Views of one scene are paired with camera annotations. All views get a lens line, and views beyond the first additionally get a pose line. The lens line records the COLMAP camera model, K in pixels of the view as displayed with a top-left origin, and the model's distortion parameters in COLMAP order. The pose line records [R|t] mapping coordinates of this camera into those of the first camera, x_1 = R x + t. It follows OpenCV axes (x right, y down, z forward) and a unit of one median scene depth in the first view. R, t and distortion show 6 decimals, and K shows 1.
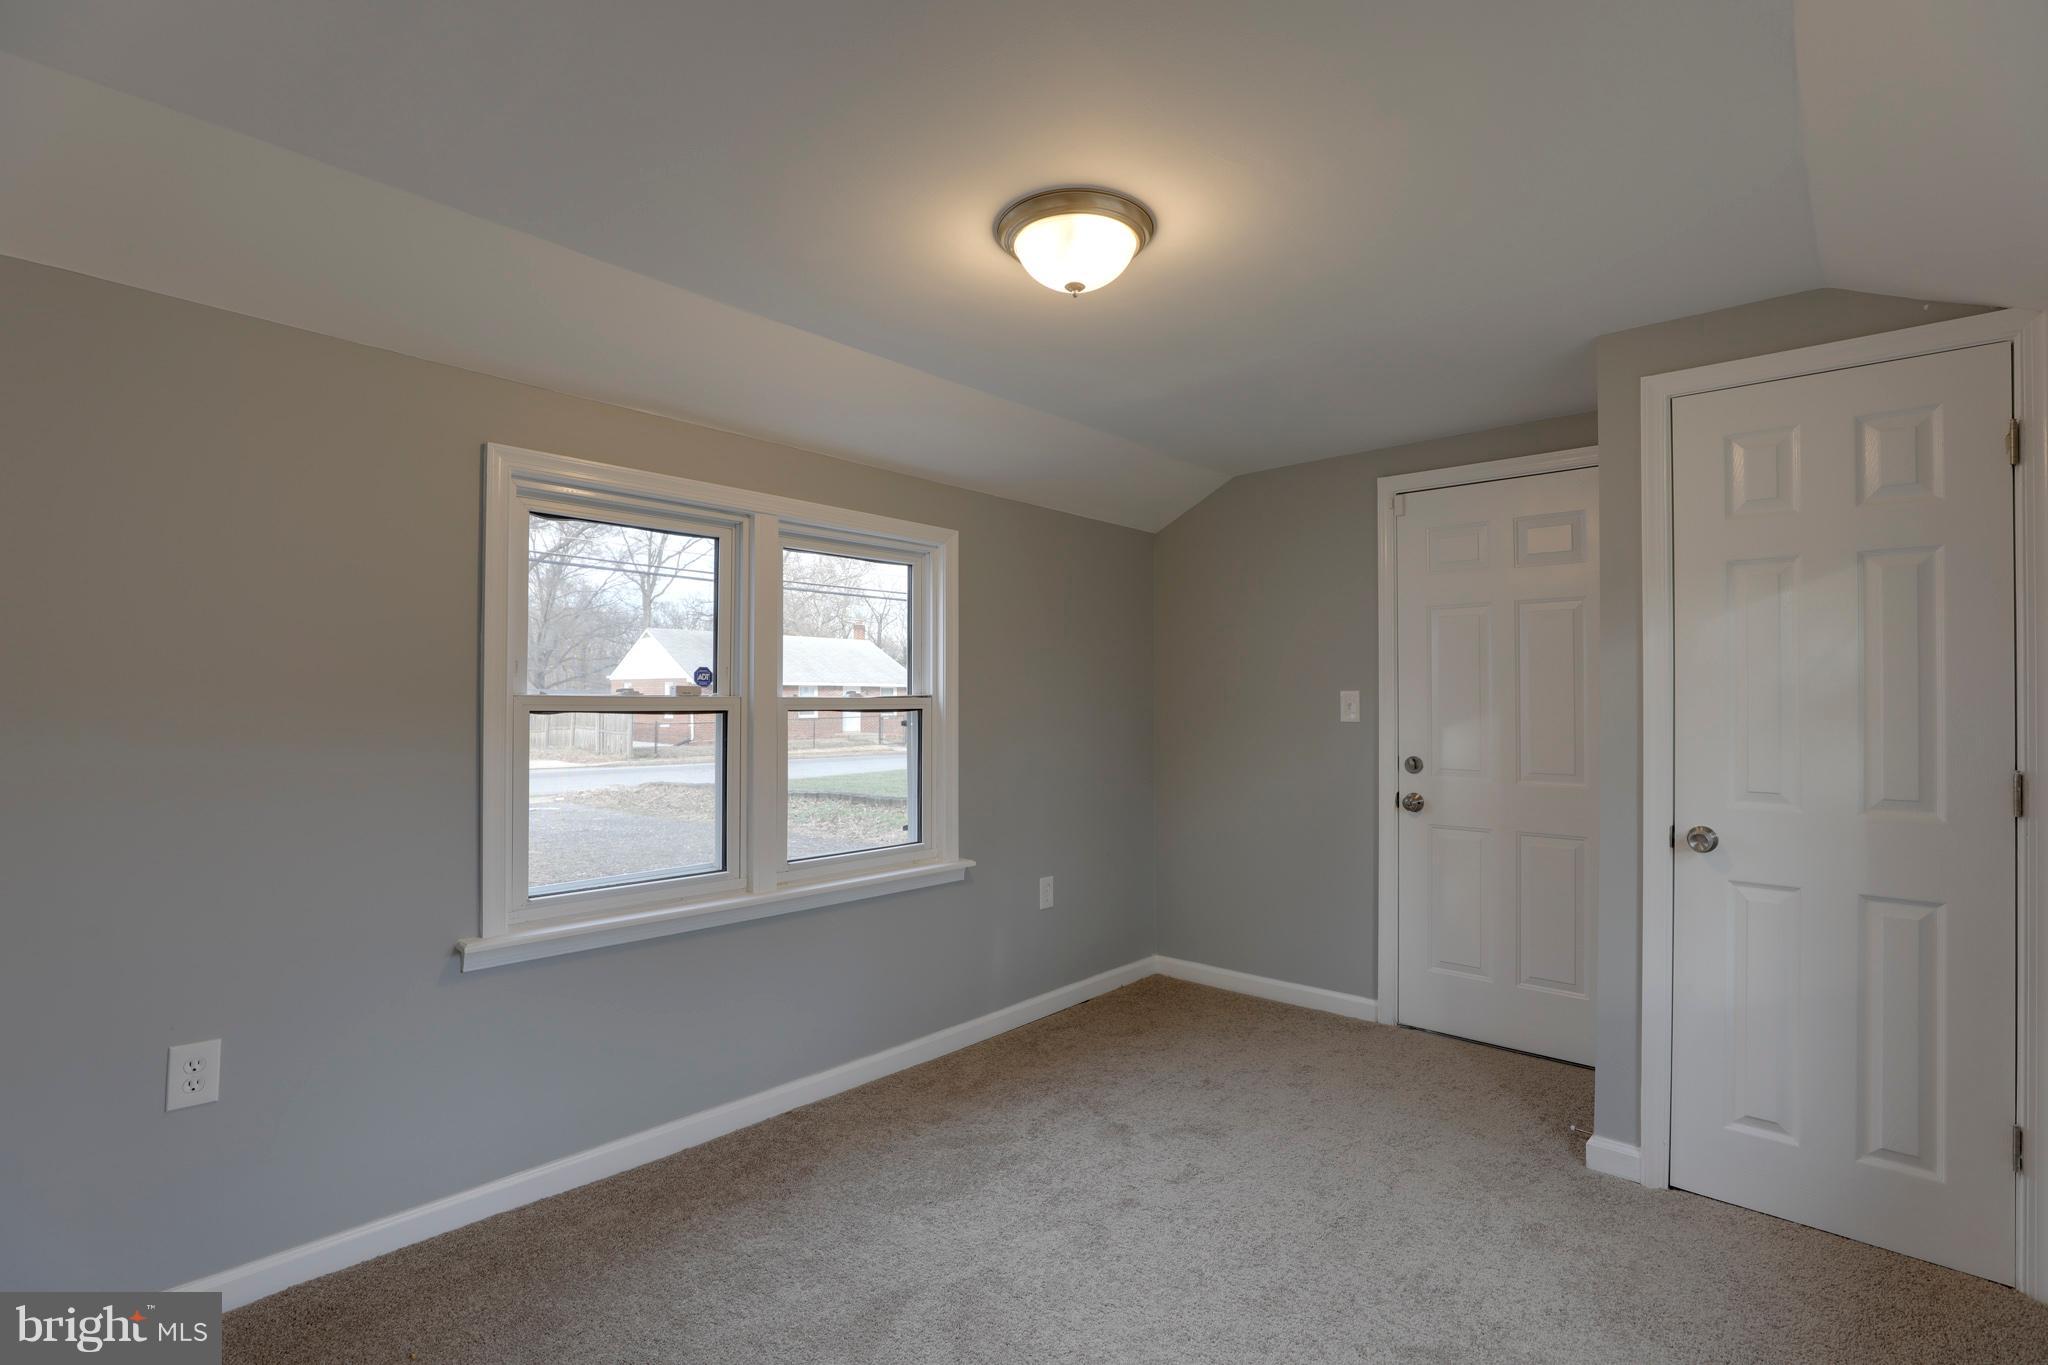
lens RADIAL K [[936.0, 0, 1029.1], [0, 936.0, 686.7], [0, 0, 1]] dist [-0.044107, 0.013634]
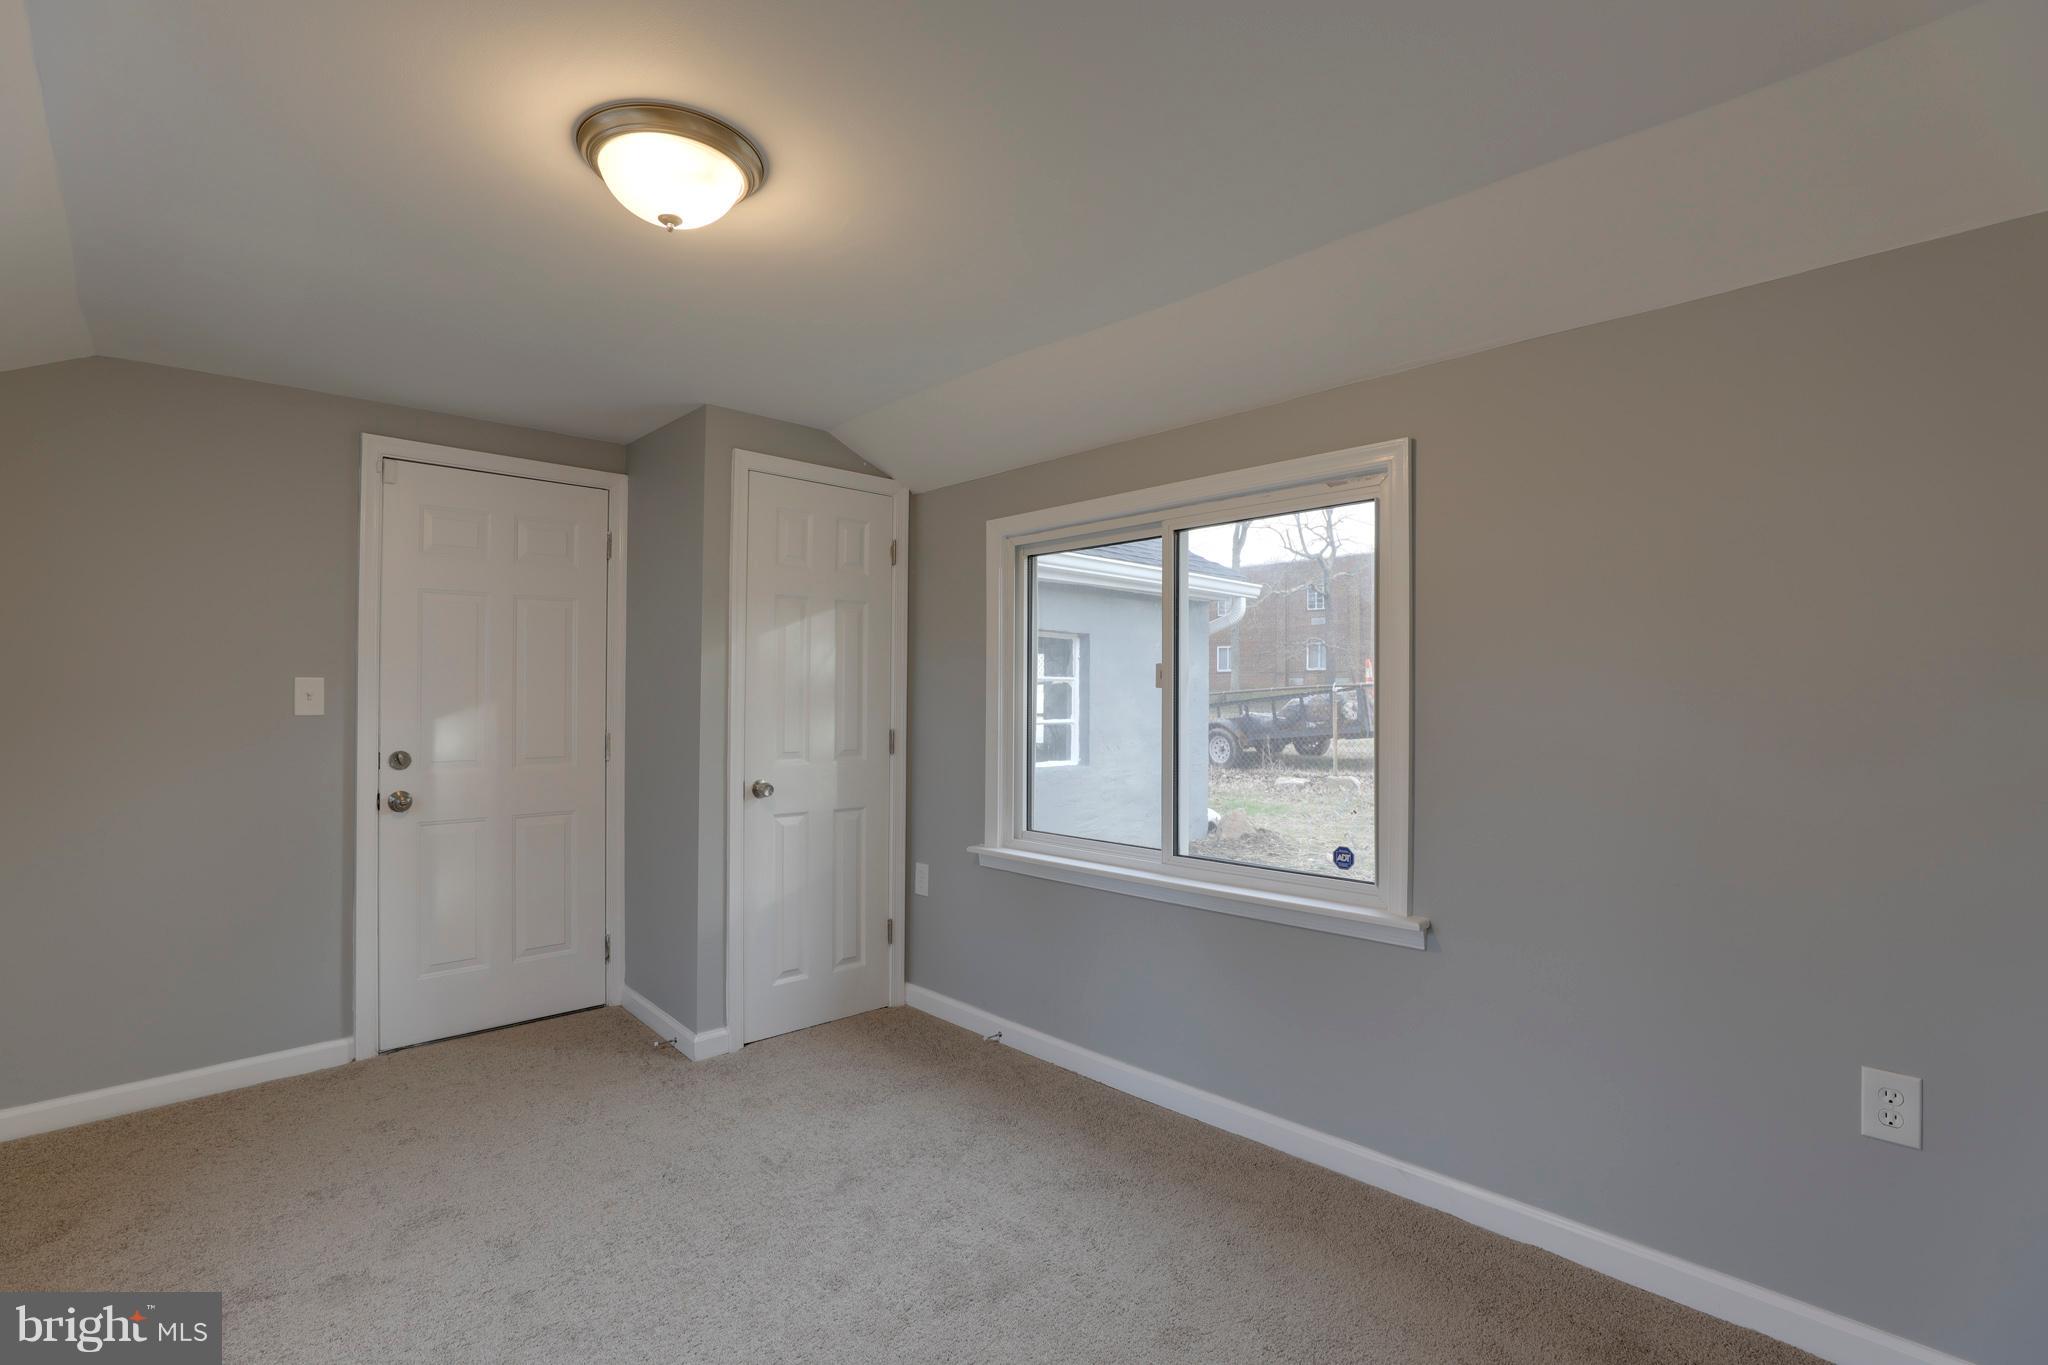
lens RADIAL K [[936.0, 0, 1029.1], [0, 936.0, 686.7], [0, 0, 1]] dist [-0.044107, 0.013634]
pose [[0.067045, 0.002393, 0.997747, -0.501080], [-0.017962, 0.999838, -0.001191, 0.002034], [-0.997588, -0.017841, 0.067077, 0.368246]]
